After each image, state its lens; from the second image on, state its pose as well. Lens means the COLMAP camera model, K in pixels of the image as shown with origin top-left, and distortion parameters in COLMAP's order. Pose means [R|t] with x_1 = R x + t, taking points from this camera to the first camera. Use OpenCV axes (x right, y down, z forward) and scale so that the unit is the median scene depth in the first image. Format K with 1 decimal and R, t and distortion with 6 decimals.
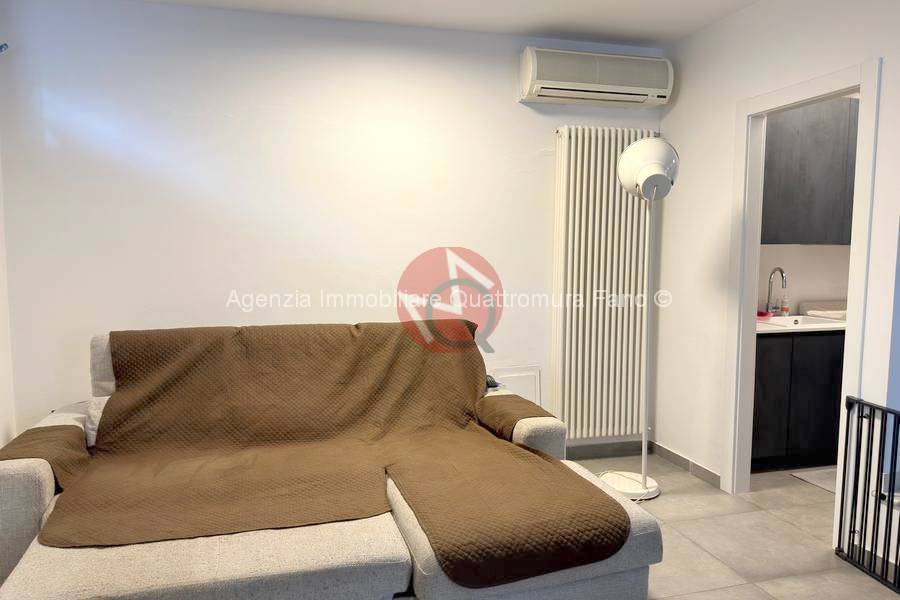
lens RADIAL K [[634.9, 0, 443.0], [0, 634.9, 301.0], [0, 0, 1]] dist [0.058009, -0.075103]
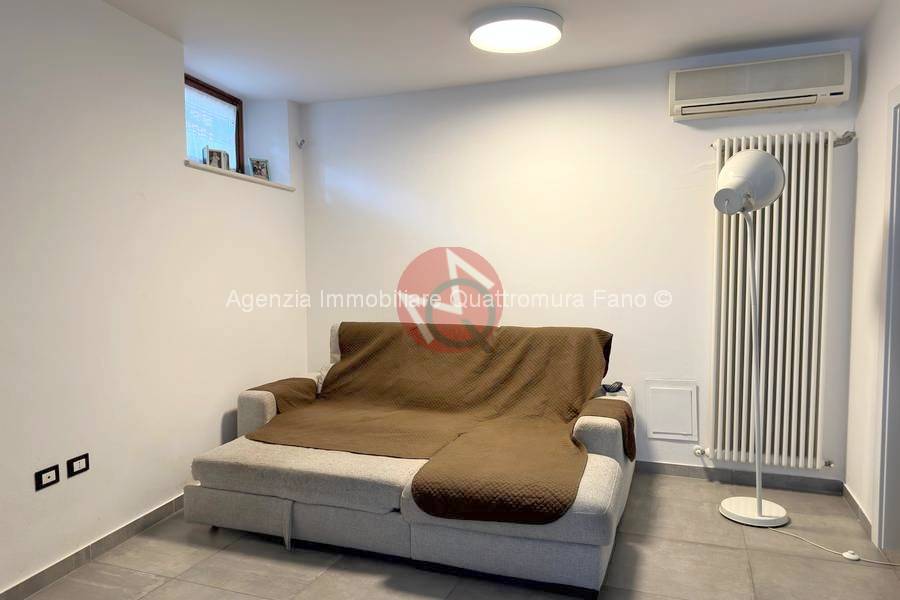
lens RADIAL K [[634.9, 0, 452.0], [0, 634.9, 305.7], [0, 0, 1]] dist [0.058009, -0.075103]
pose [[0.795257, 0.029109, -0.605574, 0.584062], [-0.044046, 0.998981, -0.009824, 0.012808], [0.604671, 0.034486, 0.795729, -0.038657]]
